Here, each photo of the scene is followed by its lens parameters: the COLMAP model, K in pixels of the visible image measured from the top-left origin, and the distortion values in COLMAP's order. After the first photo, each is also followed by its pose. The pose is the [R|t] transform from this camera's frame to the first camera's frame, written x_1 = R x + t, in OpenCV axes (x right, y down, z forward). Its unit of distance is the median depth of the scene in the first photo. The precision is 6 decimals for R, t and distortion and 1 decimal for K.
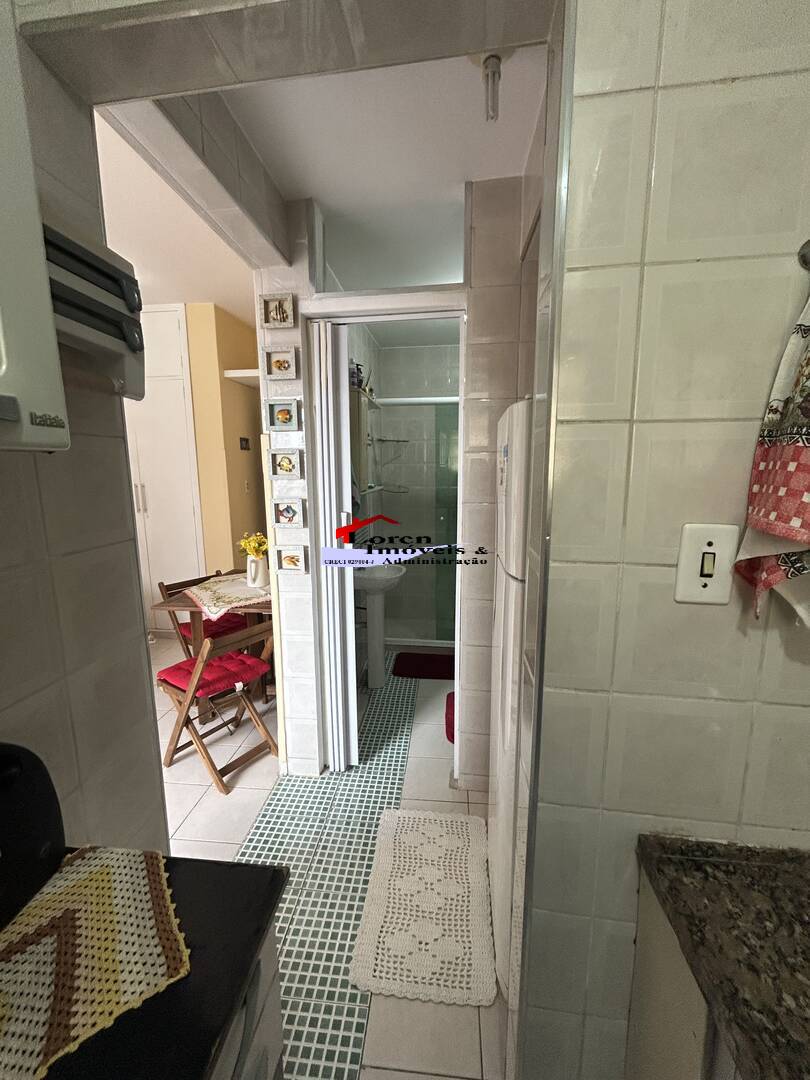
lens RADIAL K [[441.6, 0, 408.3], [0, 441.6, 539.5], [0, 0, 1]] dist [-0.000033, 0.000790]
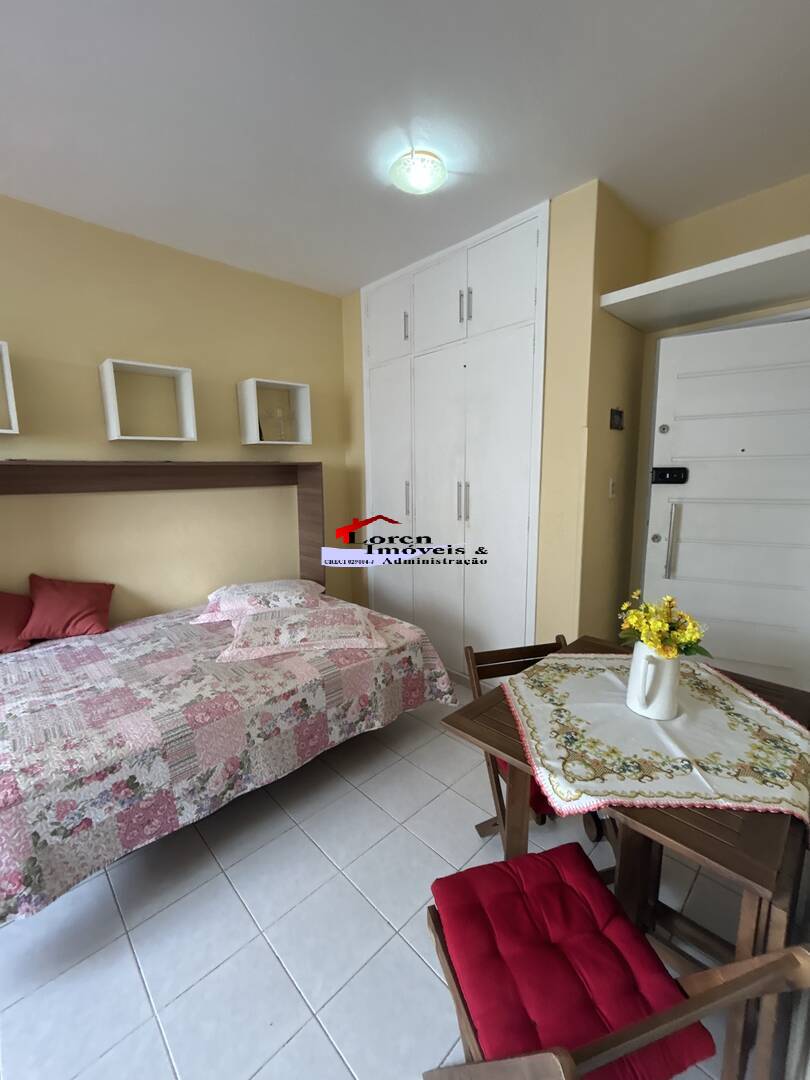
lens RADIAL K [[441.6, 0, 408.3], [0, 441.6, 539.5], [0, 0, 1]] dist [-0.000033, 0.000790]
pose [[0.766732, 0.095154, -0.634877, -0.269478], [-0.096397, 0.994806, 0.032682, -0.061797], [0.634689, 0.036141, 0.771922, 0.503400]]
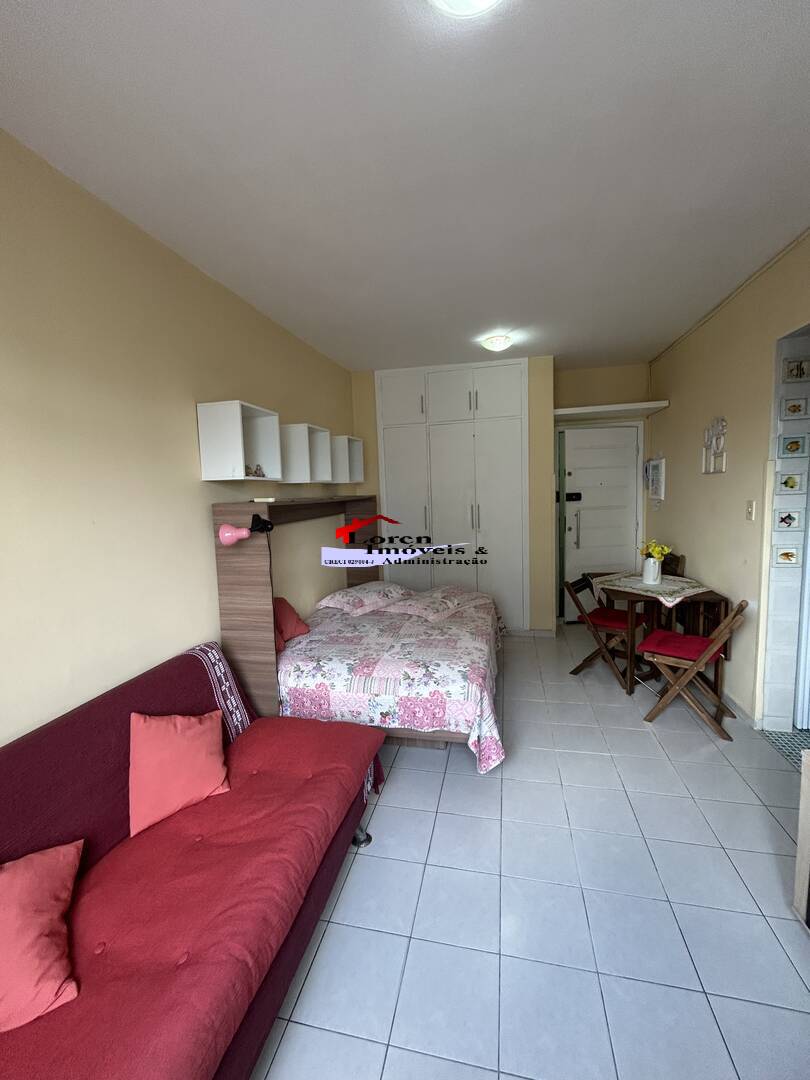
lens RADIAL K [[441.6, 0, 408.3], [0, 441.6, 539.5], [0, 0, 1]] dist [-0.000033, 0.000790]
pose [[0.992110, -0.020262, -0.123719, -0.885939], [0.014696, 0.998845, -0.045737, 0.029972], [0.124503, 0.043558, 0.991263, -0.311241]]
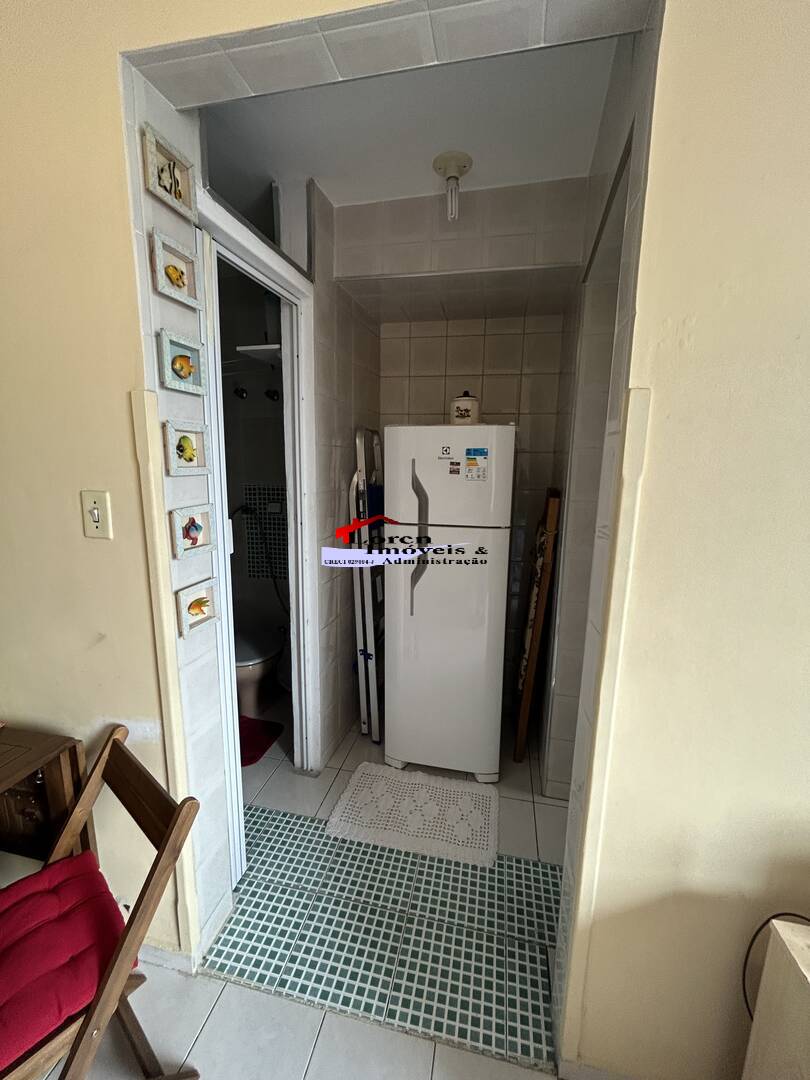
lens RADIAL K [[441.6, 0, 408.3], [0, 441.6, 539.5], [0, 0, 1]] dist [-0.000033, 0.000790]
pose [[0.113951, -0.166679, 0.979405, -0.600583], [0.144594, 0.978111, 0.149635, -0.069262], [-0.982908, 0.124565, 0.135558, 0.455546]]
